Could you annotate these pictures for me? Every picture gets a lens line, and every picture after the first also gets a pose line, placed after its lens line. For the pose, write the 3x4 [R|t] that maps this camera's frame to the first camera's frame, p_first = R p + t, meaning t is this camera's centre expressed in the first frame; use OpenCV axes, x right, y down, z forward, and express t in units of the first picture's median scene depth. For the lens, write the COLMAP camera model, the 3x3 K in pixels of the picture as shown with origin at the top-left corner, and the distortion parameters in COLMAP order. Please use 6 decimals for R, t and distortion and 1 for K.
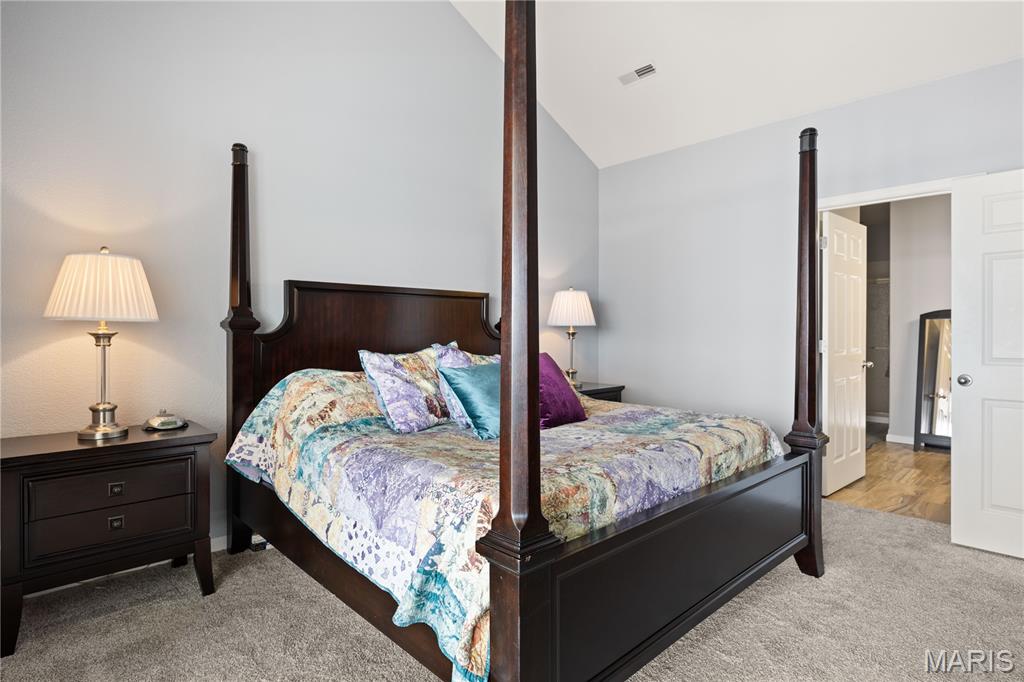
lens RADIAL K [[547.6, 0, 509.4], [0, 547.6, 339.3], [0, 0, 1]] dist [0.001096, 0.000042]
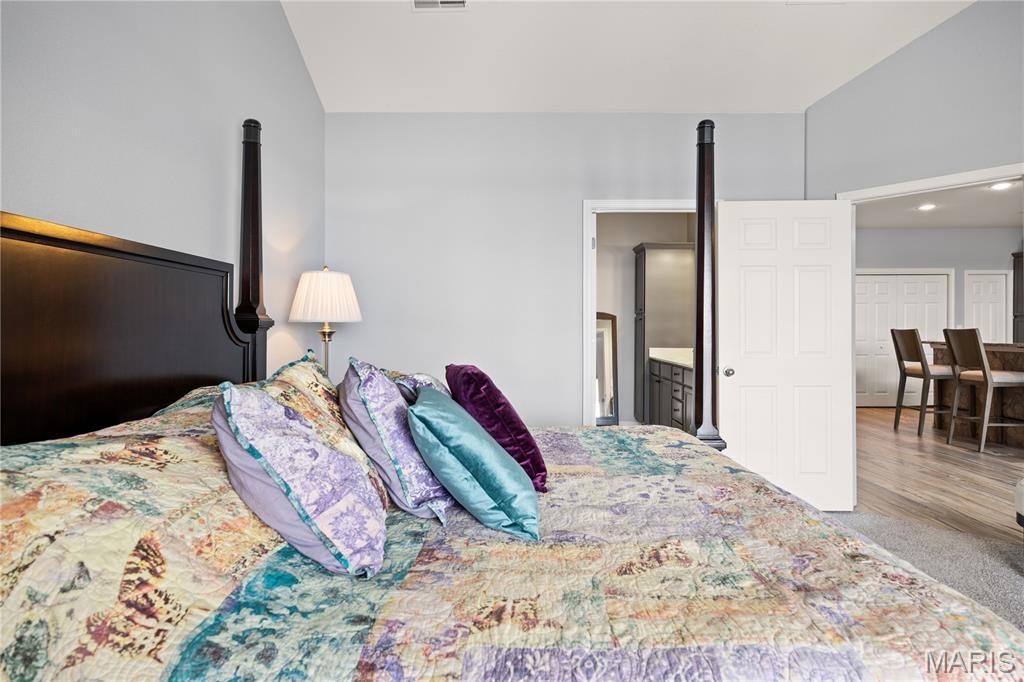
lens RADIAL K [[547.6, 0, 511.0], [0, 547.6, 336.4], [0, 0, 1]] dist [0.001096, 0.000042]
pose [[0.696209, -0.008689, 0.717787, -0.408138], [0.010575, 0.999942, 0.001847, -0.009515], [-0.717761, 0.006305, 0.696261, 0.617703]]
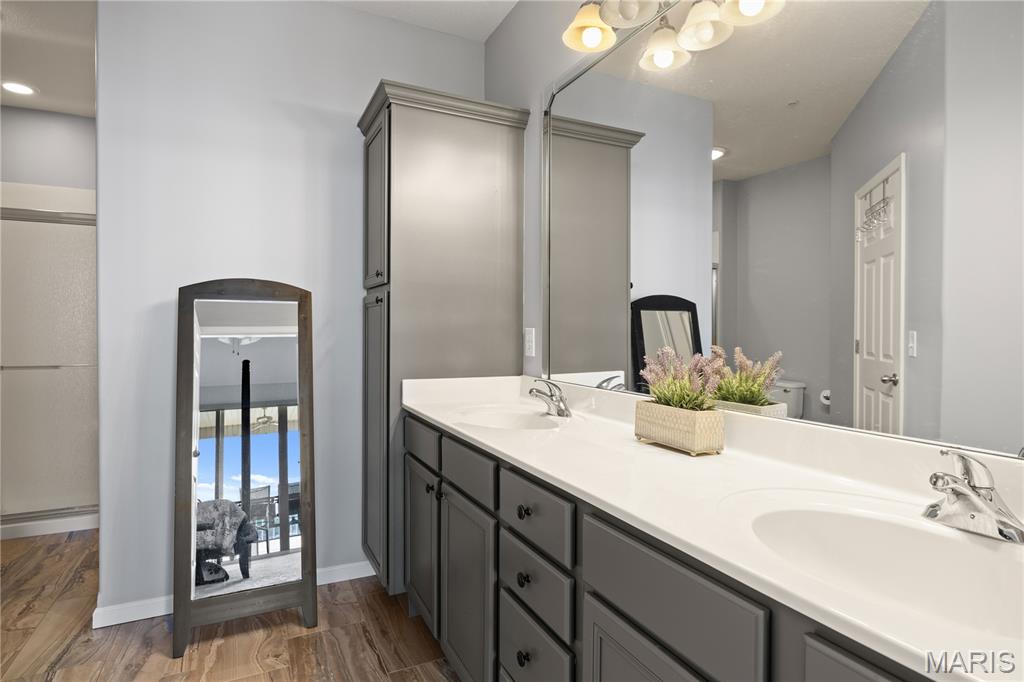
lens RADIAL K [[547.6, 0, 511.2], [0, 547.6, 339.5], [0, 0, 1]] dist [0.001096, 0.000042]
pose [[0.290526, -0.006789, 0.956843, 0.972615], [0.008619, 0.999953, 0.004478, -0.015493], [-0.956828, 0.006946, 0.290570, 1.447030]]
